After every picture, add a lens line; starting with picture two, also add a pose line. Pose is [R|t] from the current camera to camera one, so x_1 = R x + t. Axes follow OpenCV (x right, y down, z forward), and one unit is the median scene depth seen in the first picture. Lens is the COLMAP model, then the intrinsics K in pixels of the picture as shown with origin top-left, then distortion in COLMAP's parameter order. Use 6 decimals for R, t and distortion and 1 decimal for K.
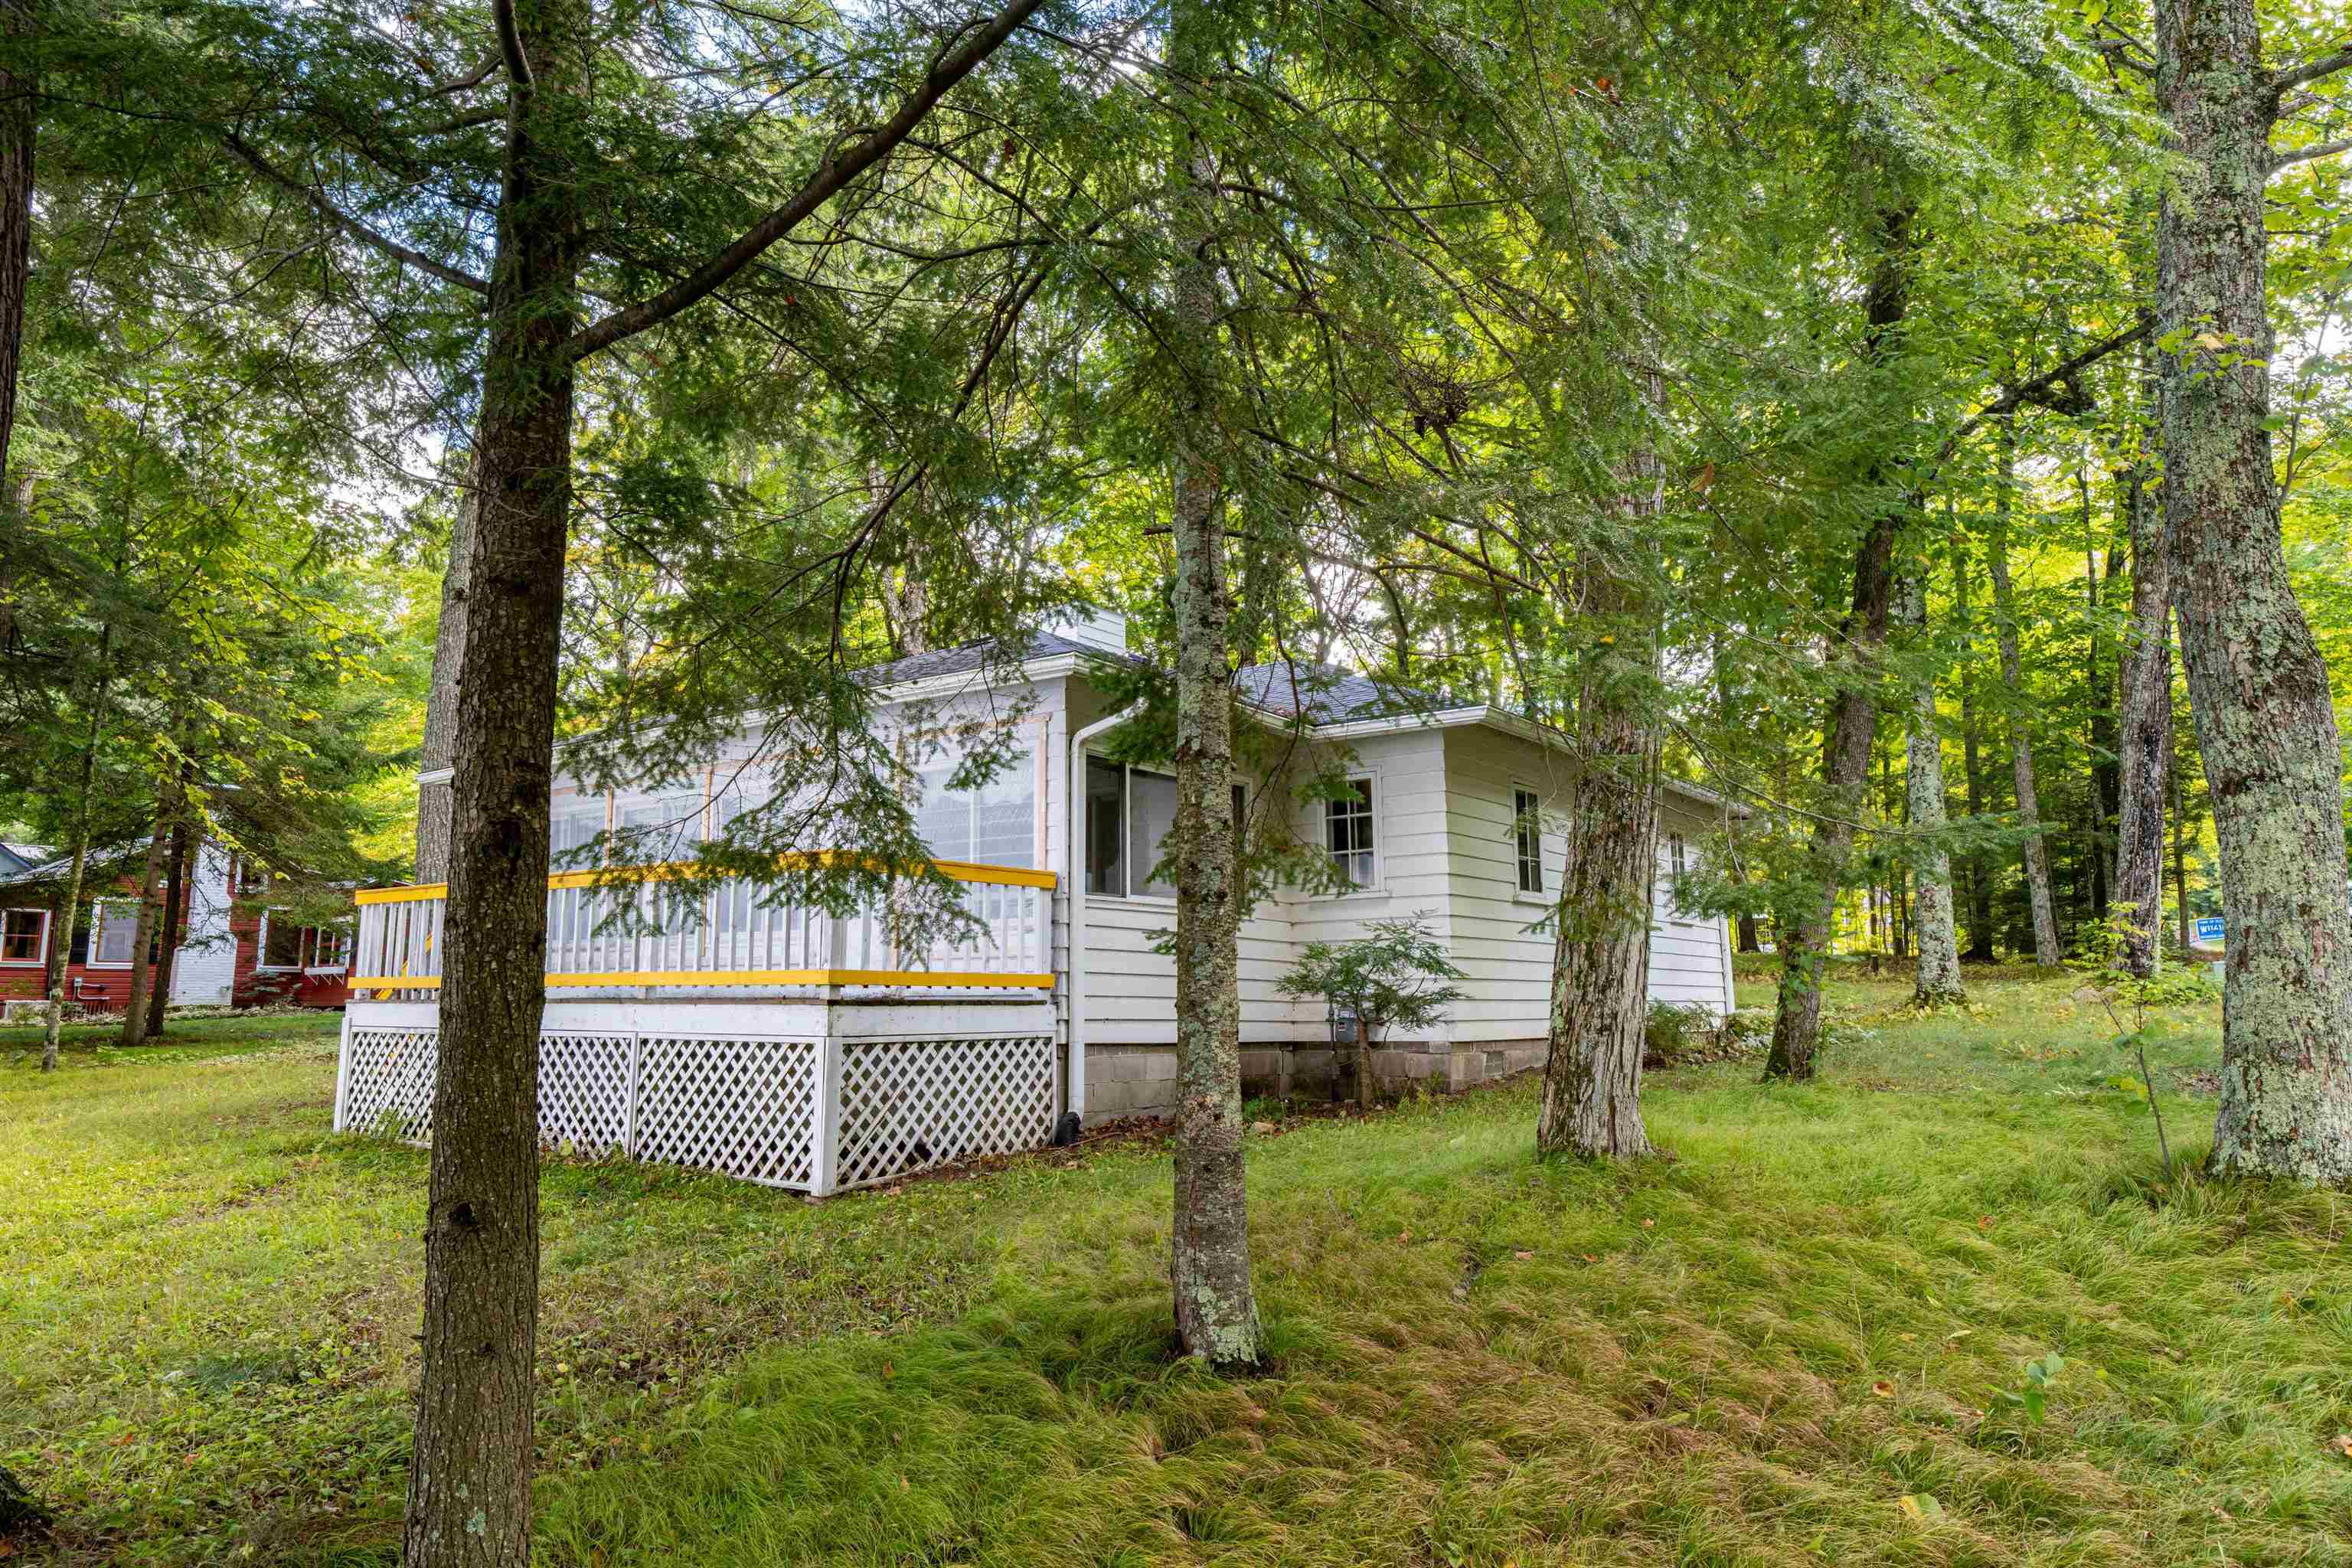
lens RADIAL K [[1601.6, 0, 1176.0], [0, 1601.6, 784.0], [0, 0, 1]] dist [-0.000550, 0.000237]
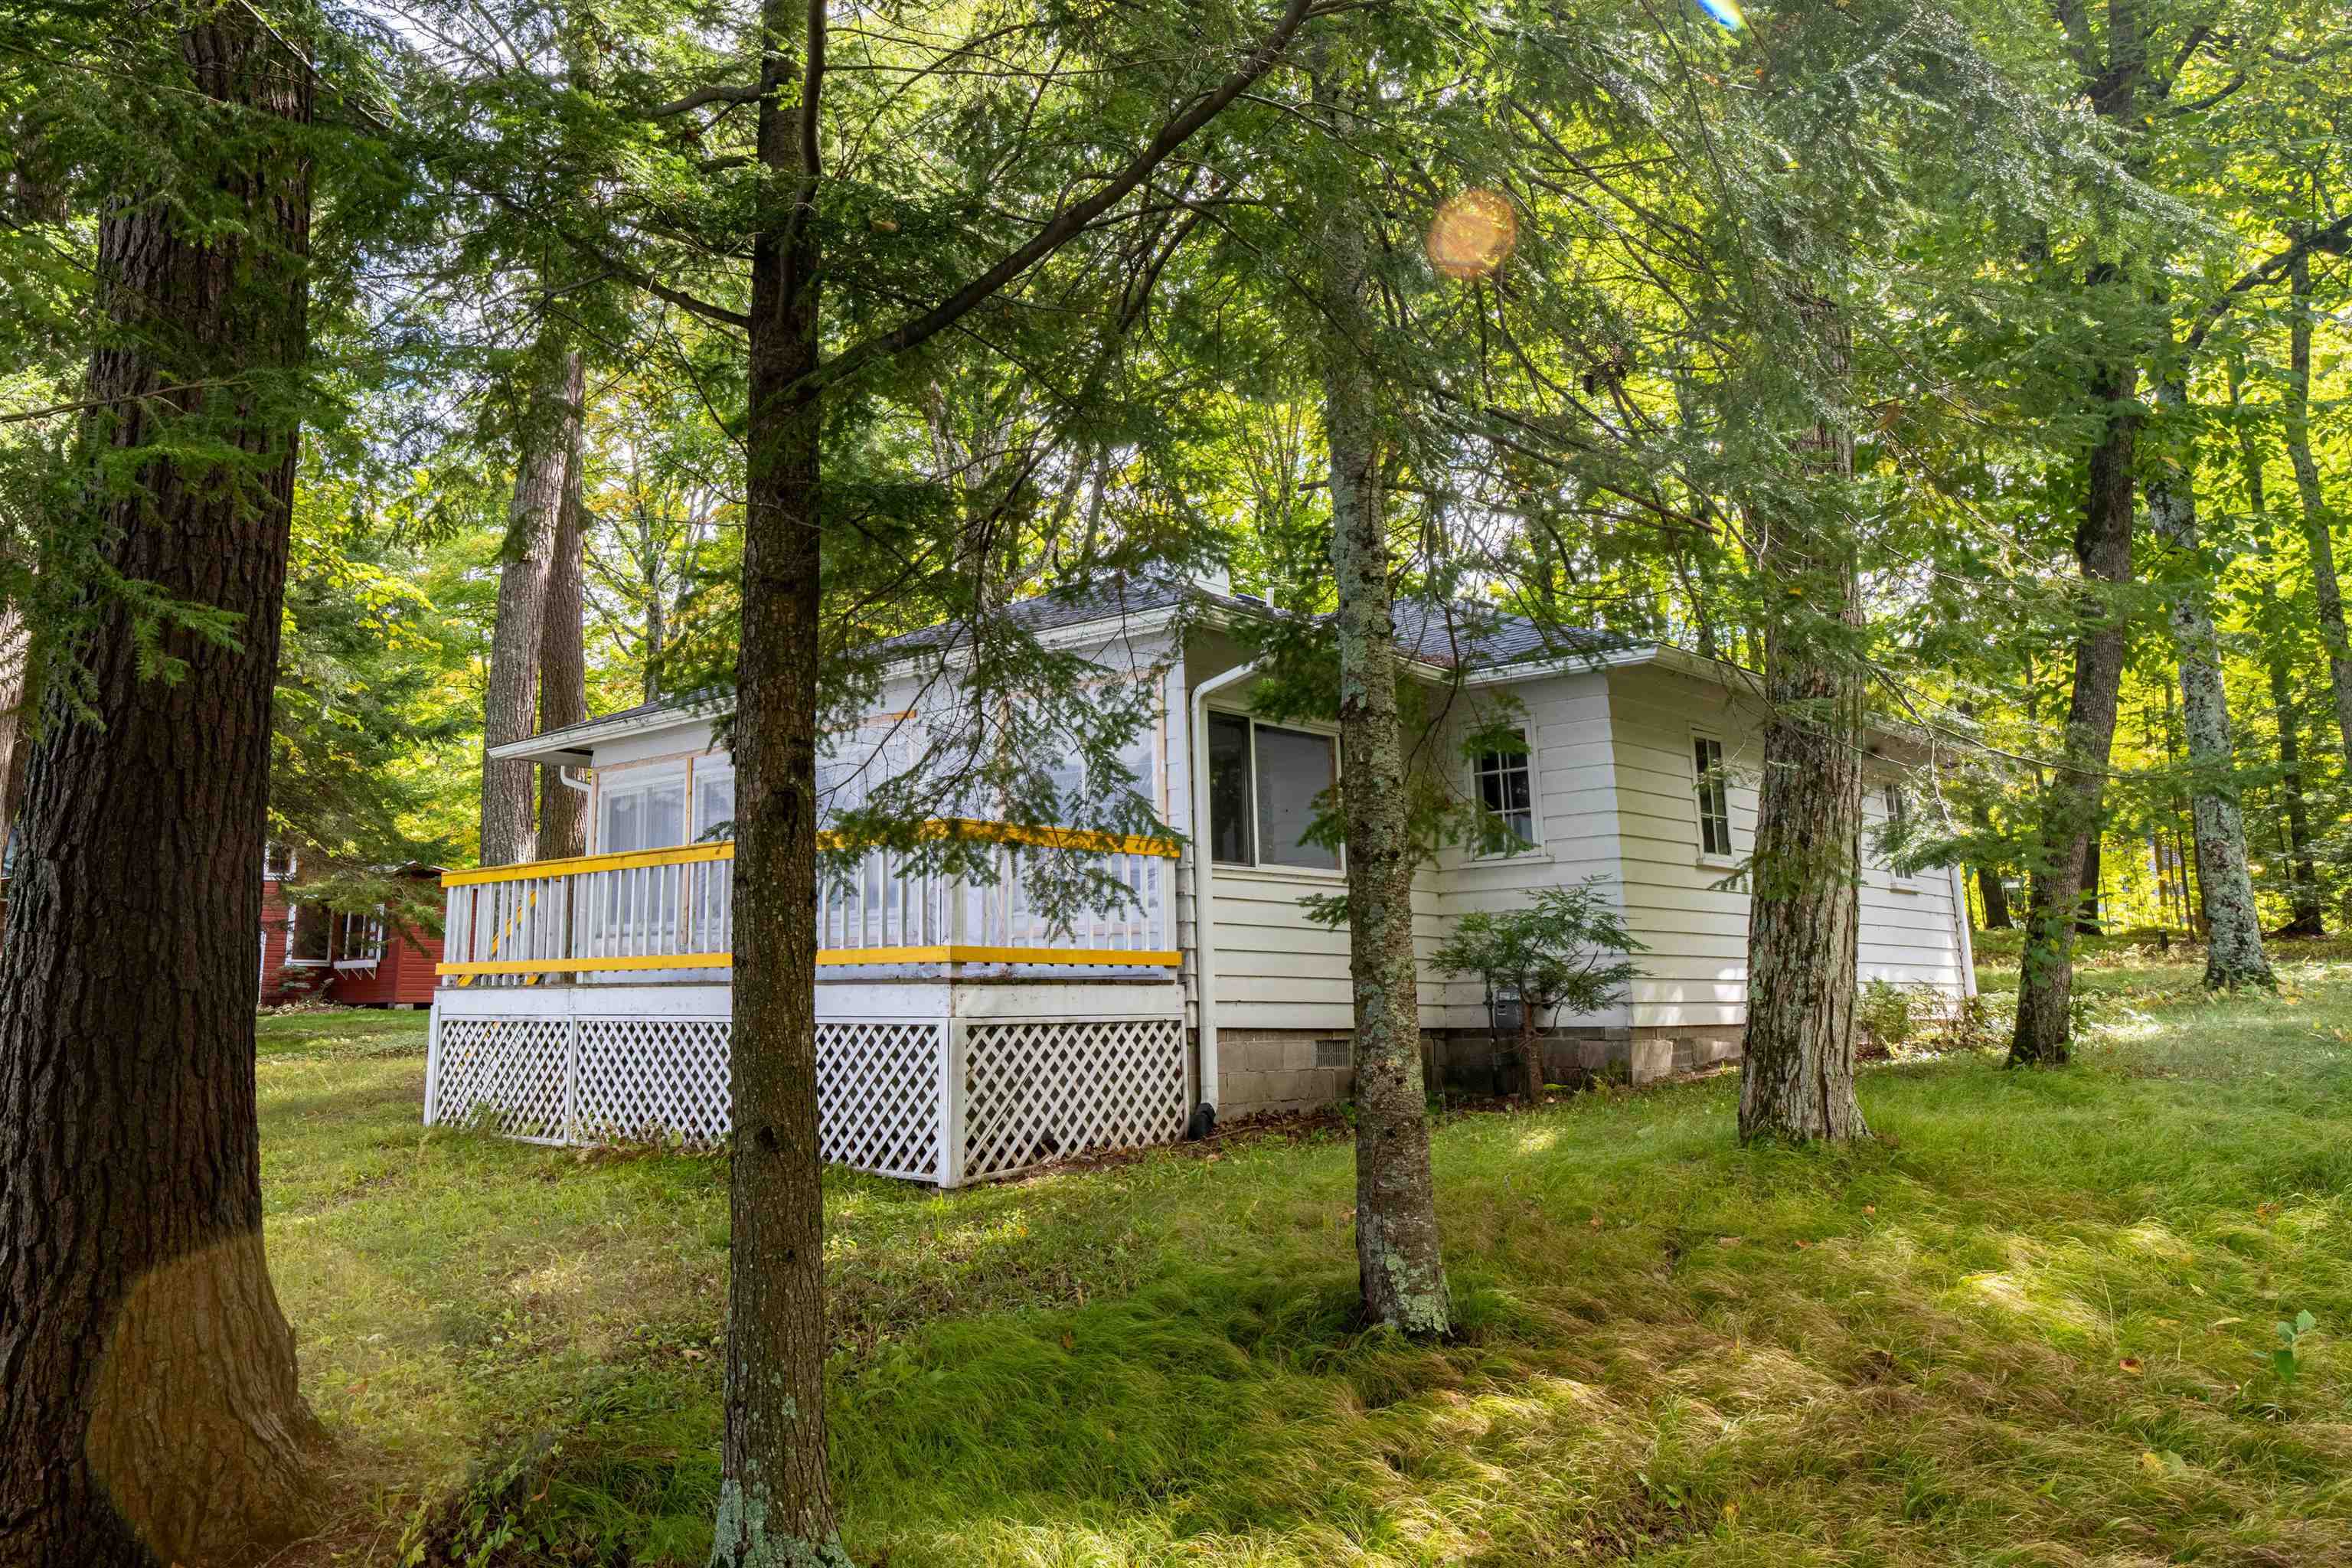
lens RADIAL K [[1501.0, 0, 1169.8], [0, 1501.0, 670.5], [0, 0, 1]] dist [-0.000500, -0.000529]
pose [[0.990987, -0.030252, -0.130501, 0.032542], [0.023673, 0.998384, -0.051671, 0.002583], [0.131853, 0.048116, 0.990101, 0.134594]]
